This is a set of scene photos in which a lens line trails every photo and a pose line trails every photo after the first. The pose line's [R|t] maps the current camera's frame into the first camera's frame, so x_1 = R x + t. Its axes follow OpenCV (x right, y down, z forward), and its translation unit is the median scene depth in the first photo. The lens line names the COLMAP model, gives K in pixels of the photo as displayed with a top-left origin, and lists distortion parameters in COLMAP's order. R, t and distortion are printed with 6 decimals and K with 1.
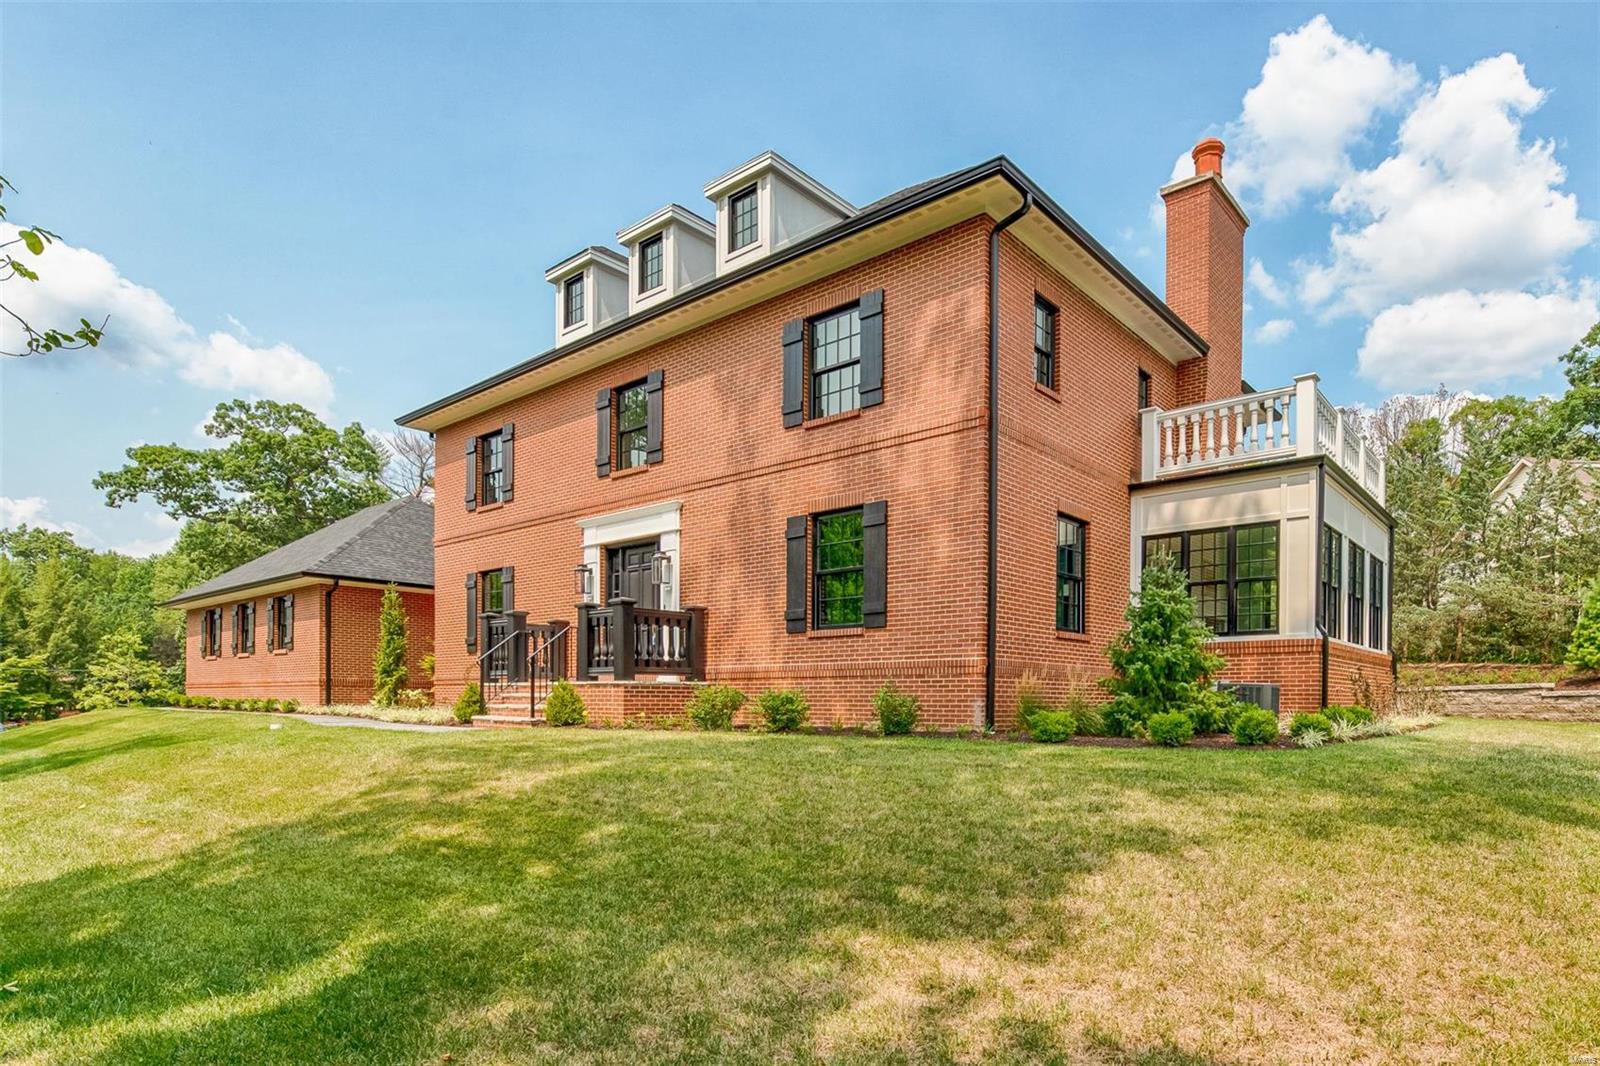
lens RADIAL K [[1799.1, 0, 800.2], [0, 1799.1, 531.8], [0, 0, 1]] dist [0.029134, 0.000000]
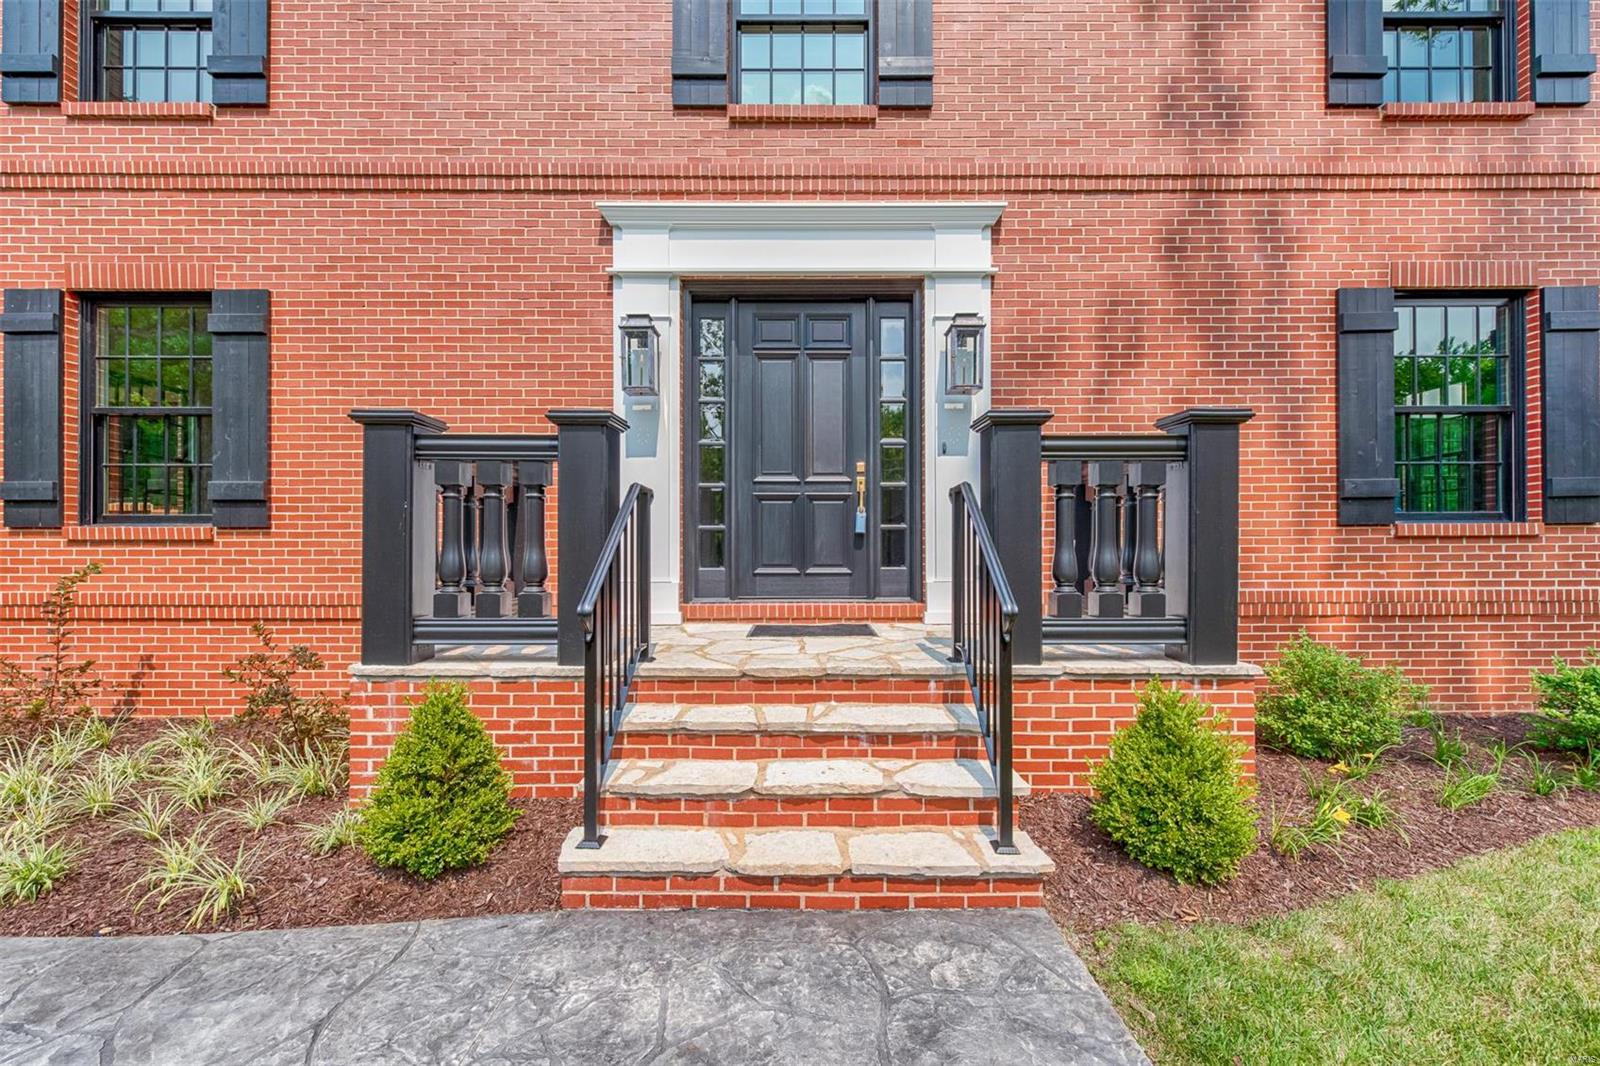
lens RADIAL K [[1799.1, 0, 797.8], [0, 1799.1, 536.7], [0, 0, 1]] dist [0.029134, 0.000000]
pose [[0.478278, 0.054116, 0.876540, -0.414366], [-0.075495, 0.996938, -0.020355, 0.065936], [-0.874958, -0.056439, 0.480899, 0.732387]]
